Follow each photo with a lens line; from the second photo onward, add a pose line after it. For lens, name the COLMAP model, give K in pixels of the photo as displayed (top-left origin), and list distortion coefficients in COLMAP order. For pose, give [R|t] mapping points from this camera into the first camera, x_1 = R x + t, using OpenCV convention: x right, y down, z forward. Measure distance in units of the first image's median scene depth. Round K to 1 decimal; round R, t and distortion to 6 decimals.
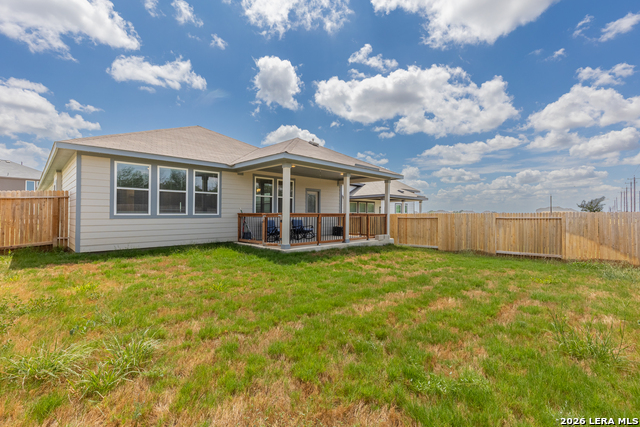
lens RADIAL K [[299.7, 0, 320.0], [0, 299.7, 213.5], [0, 0, 1]] dist [0.028903, 0.000257]
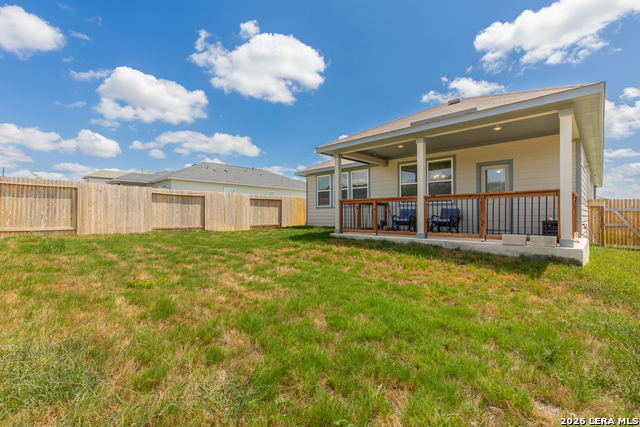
lens RADIAL K [[289.6, 0, 321.7], [0, 289.6, 212.7], [0, 0, 1]] dist [0.004203, -0.000051]
pose [[0.033837, -0.014438, -0.999323, 0.715768], [0.011426, 0.999836, -0.014059, 0.045185], [0.999362, -0.010943, 0.033996, 0.686456]]
